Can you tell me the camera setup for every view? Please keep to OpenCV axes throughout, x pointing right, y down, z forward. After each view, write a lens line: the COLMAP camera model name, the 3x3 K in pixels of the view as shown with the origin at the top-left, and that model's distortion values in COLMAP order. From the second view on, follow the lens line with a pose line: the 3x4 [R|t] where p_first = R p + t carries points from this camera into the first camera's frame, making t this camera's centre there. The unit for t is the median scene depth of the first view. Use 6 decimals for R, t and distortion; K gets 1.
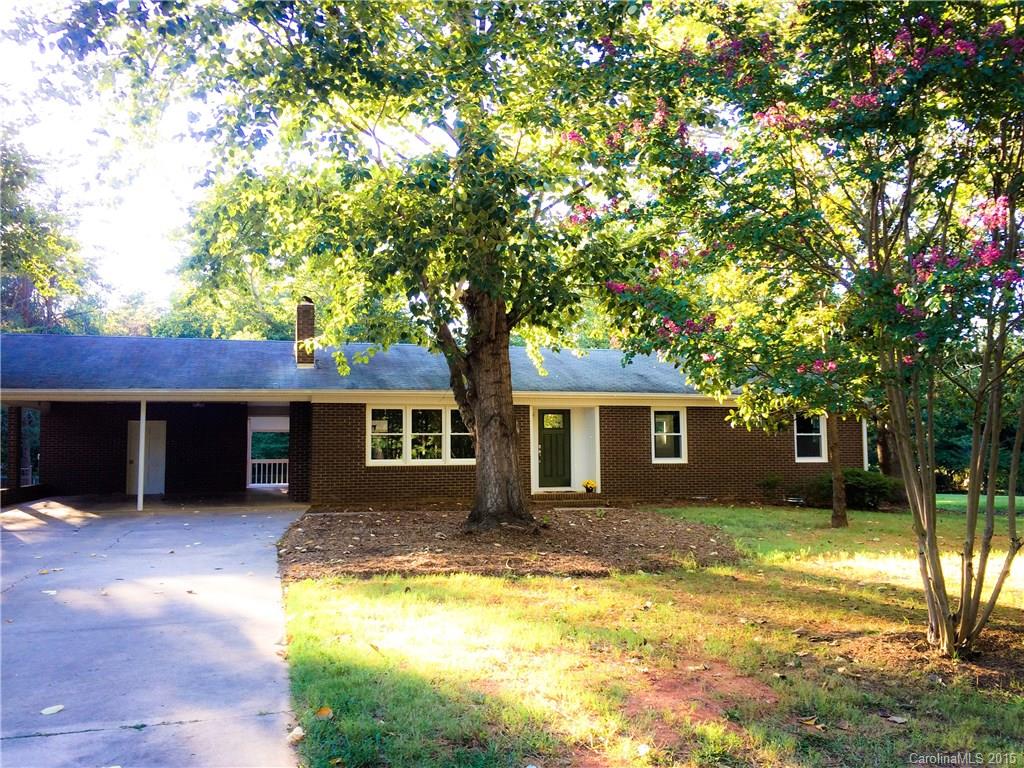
lens RADIAL K [[868.3, 0, 512.0], [0, 868.3, 384.0], [0, 0, 1]] dist [0.093828, -0.141657]
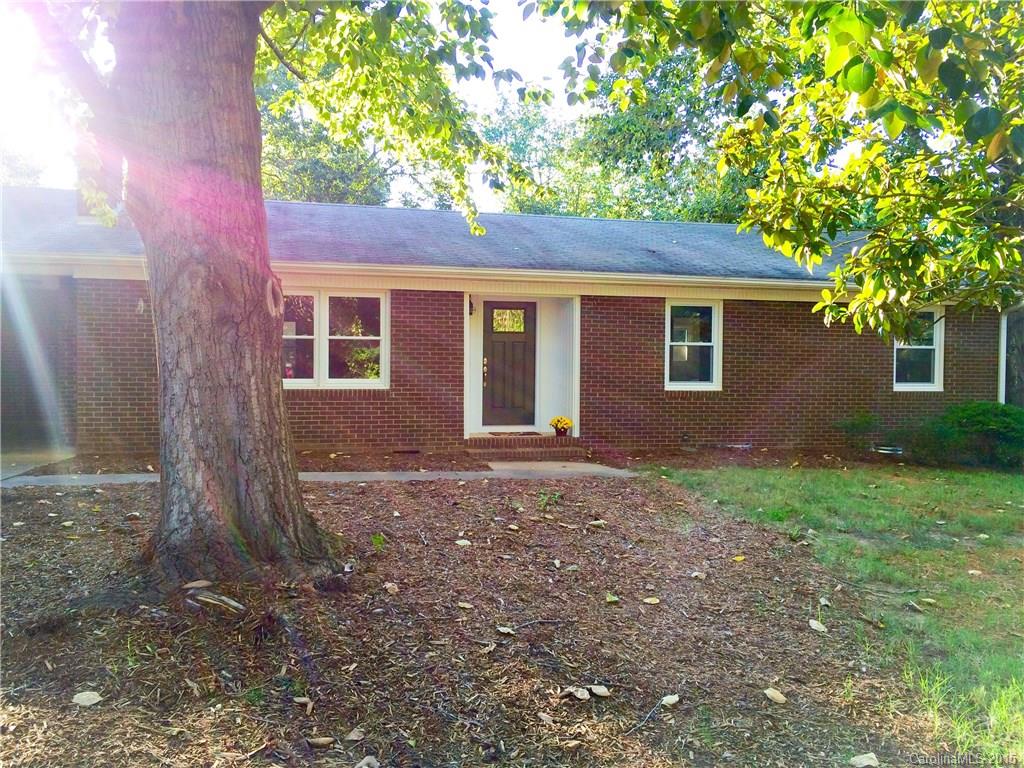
lens RADIAL K [[868.3, 0, 512.0], [0, 868.3, 384.0], [0, 0, 1]] dist [0.093828, -0.141657]
pose [[0.999645, 0.016276, -0.021076, 0.065112], [-0.014172, 0.995244, 0.096381, 0.028454], [0.022545, -0.096048, 0.995121, 0.380701]]
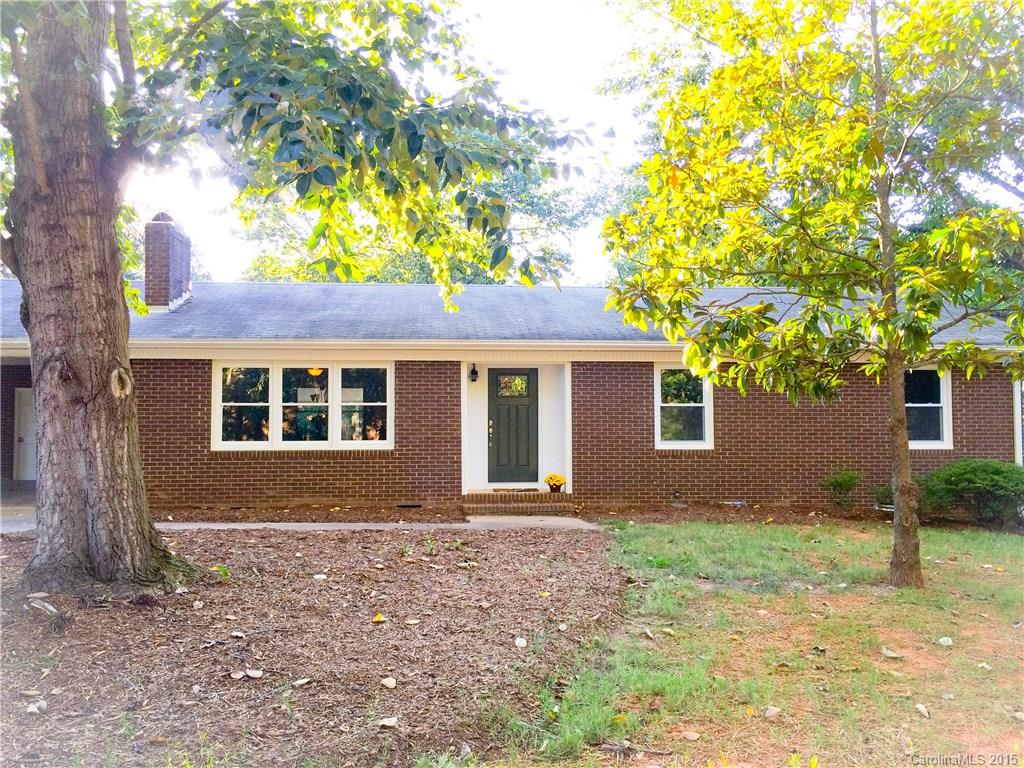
lens RADIAL K [[868.3, 0, 512.0], [0, 868.3, 384.0], [0, 0, 1]] dist [0.093828, -0.141657]
pose [[0.981680, -0.003839, -0.190501, 0.179719], [0.009457, 0.999547, 0.028588, 0.022338], [0.190305, -0.029866, 0.981271, 0.337107]]
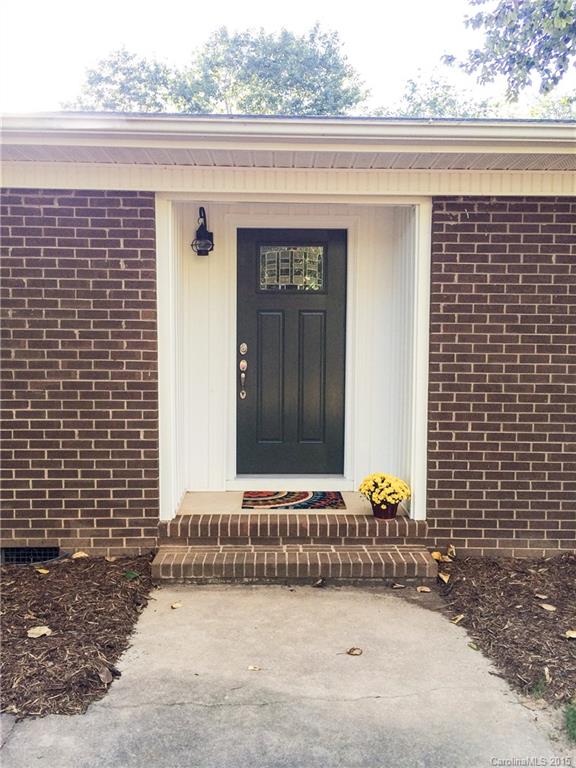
lens RADIAL K [[651.2, 0, 288.0], [0, 651.2, 384.0], [0, 0, 1]] dist [0.093828, -0.141657]
pose [[0.969294, 0.030201, -0.244044, 0.106806], [0.003506, 0.990631, 0.136520, 0.052888], [0.245880, -0.133183, 0.960107, 0.779839]]
